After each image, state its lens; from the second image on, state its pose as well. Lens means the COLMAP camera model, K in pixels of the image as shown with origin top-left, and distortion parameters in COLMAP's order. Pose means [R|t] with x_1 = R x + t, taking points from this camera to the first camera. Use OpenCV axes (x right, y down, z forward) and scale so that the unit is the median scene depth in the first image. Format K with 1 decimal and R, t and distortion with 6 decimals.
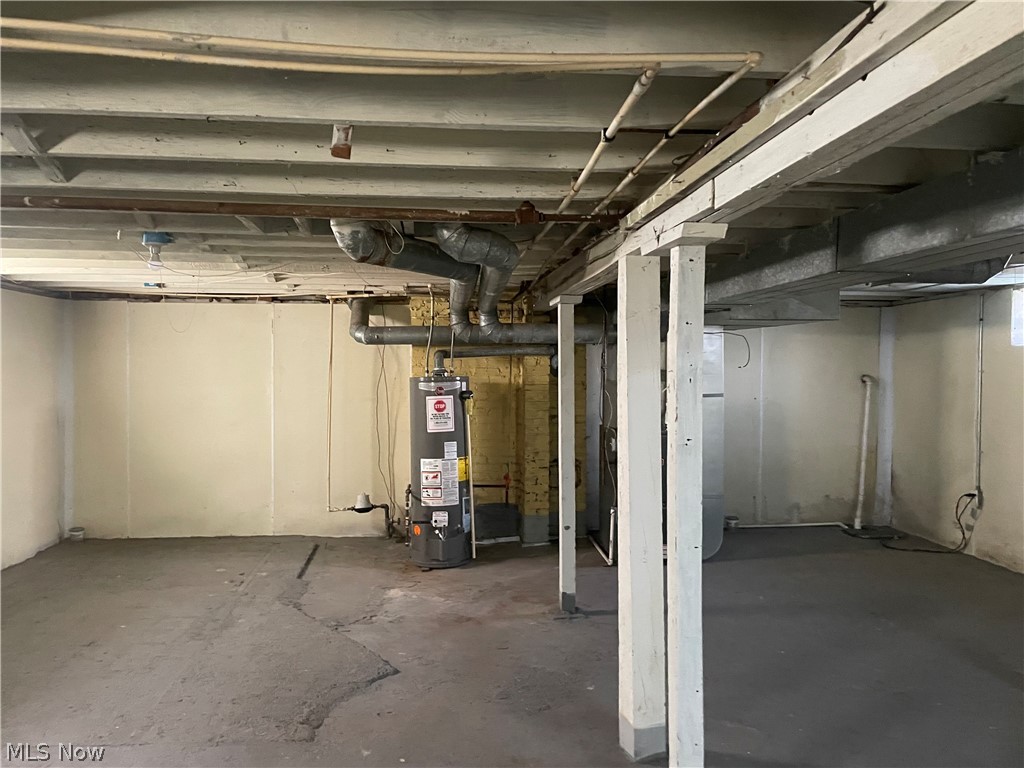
lens RADIAL K [[768.8, 0, 515.5], [0, 768.8, 371.4], [0, 0, 1]] dist [0.098123, -0.128316]
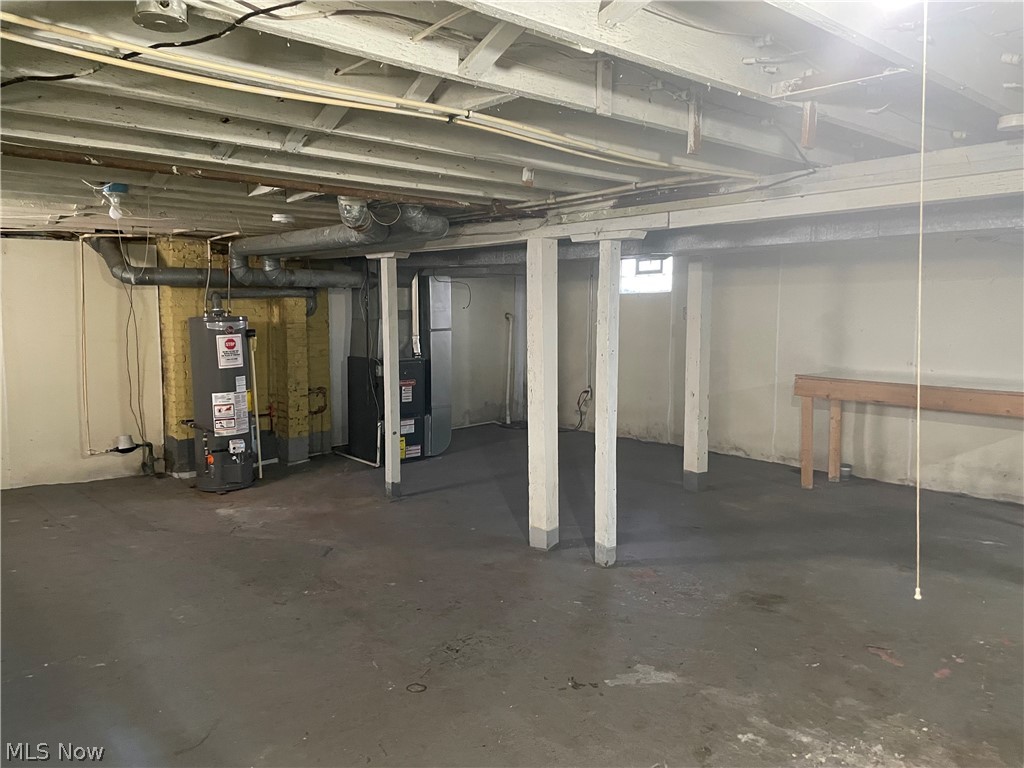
lens RADIAL K [[768.8, 0, 515.5], [0, 768.8, 371.4], [0, 0, 1]] dist [0.098123, -0.128316]
pose [[0.806227, -0.052328, 0.589288, -0.420487], [0.004724, 0.996618, 0.082035, -0.004440], [-0.591587, -0.063355, 0.803748, -0.120908]]
